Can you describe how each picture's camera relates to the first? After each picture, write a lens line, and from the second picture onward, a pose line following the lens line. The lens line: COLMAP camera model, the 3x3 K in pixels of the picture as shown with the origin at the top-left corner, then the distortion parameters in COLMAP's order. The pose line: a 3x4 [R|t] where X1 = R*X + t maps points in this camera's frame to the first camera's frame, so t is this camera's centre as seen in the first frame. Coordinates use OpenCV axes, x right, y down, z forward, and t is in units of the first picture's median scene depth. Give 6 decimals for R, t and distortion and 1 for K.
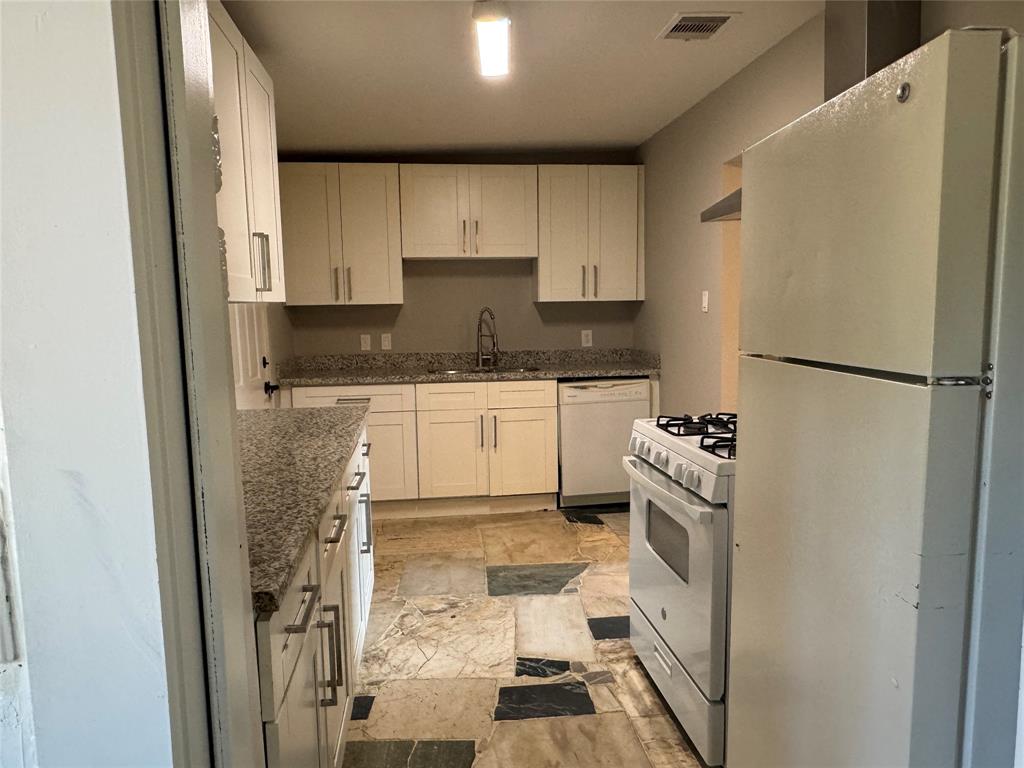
lens RADIAL K [[703.5, 0, 513.5], [0, 703.5, 386.2], [0, 0, 1]] dist [-0.007538, 0.004700]
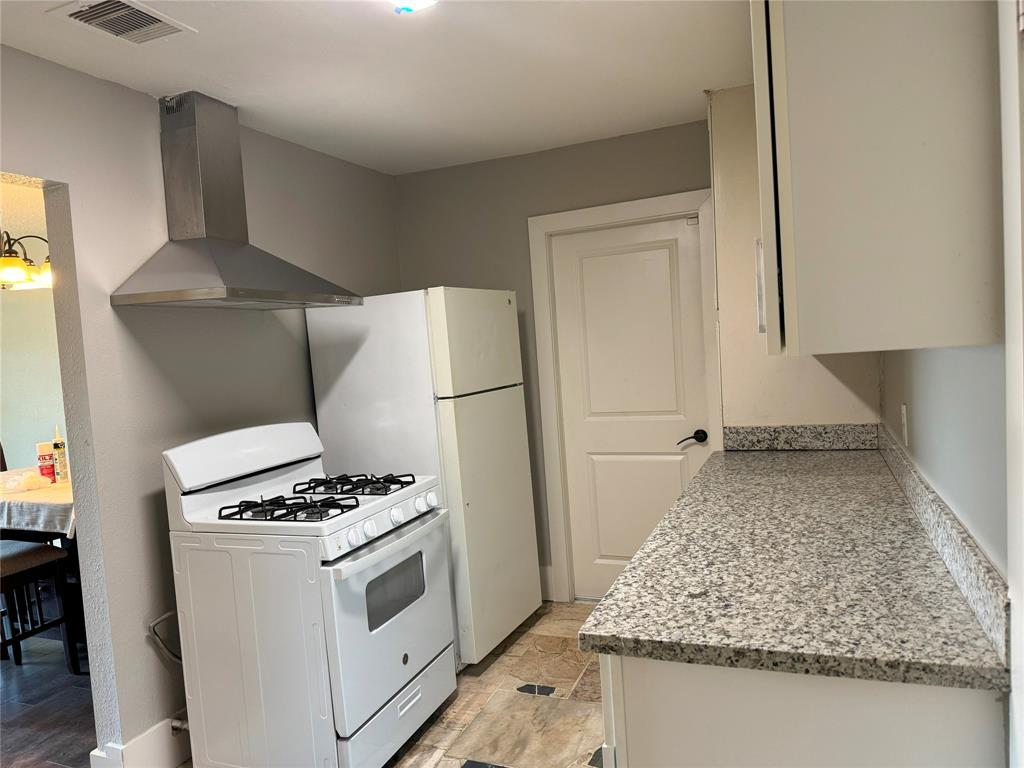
lens RADIAL K [[723.7, 0, 512.6], [0, 723.7, 384.6], [0, 0, 1]] dist [-0.010156, -0.004346]
pose [[-0.868148, 0.061241, 0.492513, -0.537436], [0.150334, 0.978186, 0.143361, -0.241591], [-0.472989, 0.198500, -0.858416, 1.896252]]
